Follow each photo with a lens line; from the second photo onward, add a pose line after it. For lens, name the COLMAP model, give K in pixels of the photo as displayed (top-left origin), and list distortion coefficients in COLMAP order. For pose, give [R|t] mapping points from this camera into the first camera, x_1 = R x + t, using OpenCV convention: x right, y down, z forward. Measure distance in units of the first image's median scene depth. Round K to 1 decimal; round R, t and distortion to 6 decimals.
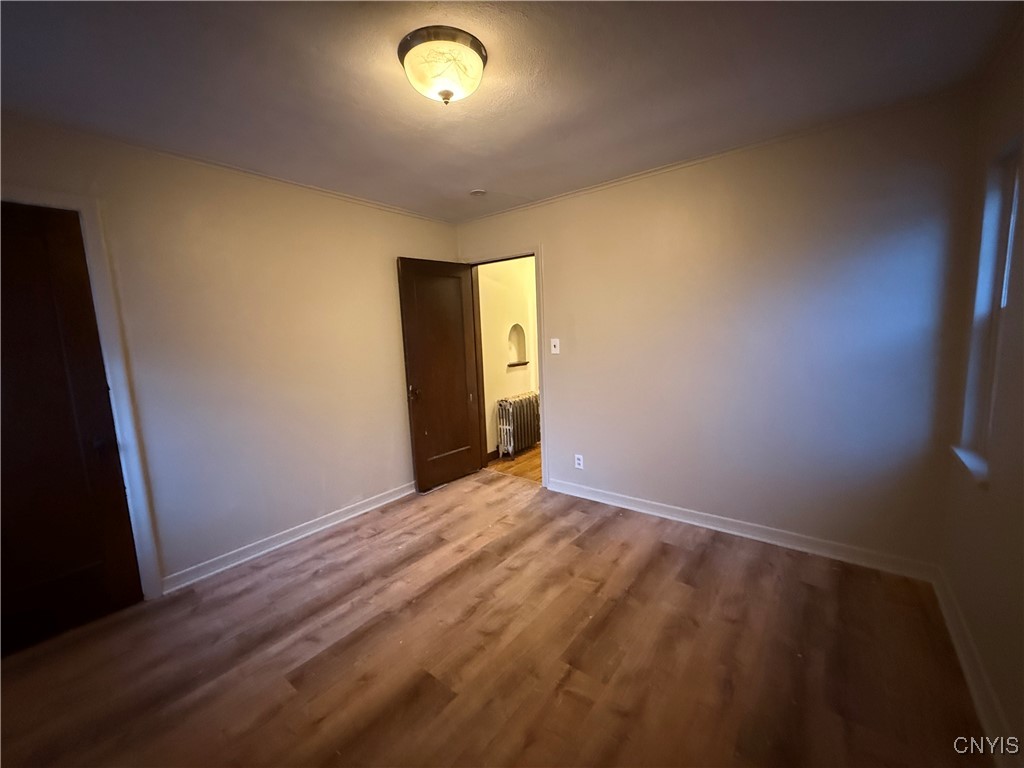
lens RADIAL K [[408.0, 0, 512.8], [0, 408.0, 381.4], [0, 0, 1]] dist [-0.000038, 0.000374]
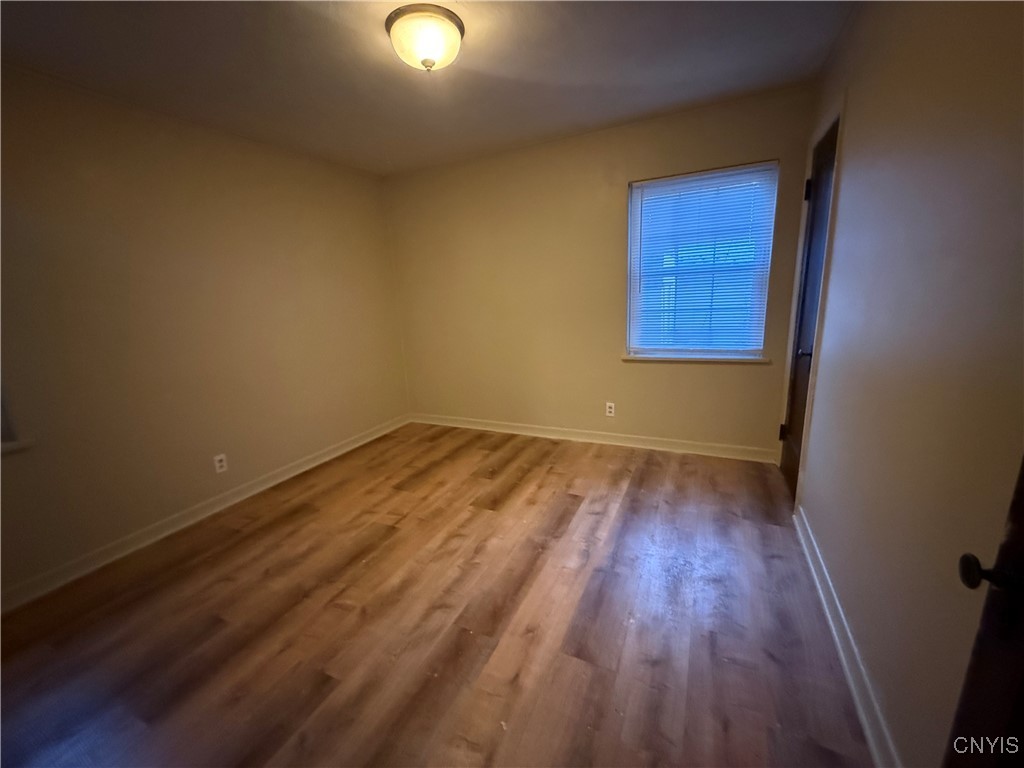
lens RADIAL K [[408.0, 0, 511.6], [0, 408.0, 384.7], [0, 0, 1]] dist [-0.000038, 0.000374]
pose [[-0.971735, 0.139675, -0.190321, -0.042410], [0.063853, 0.931647, 0.357710, -0.192774], [0.227275, 0.335447, -0.914233, 1.761092]]
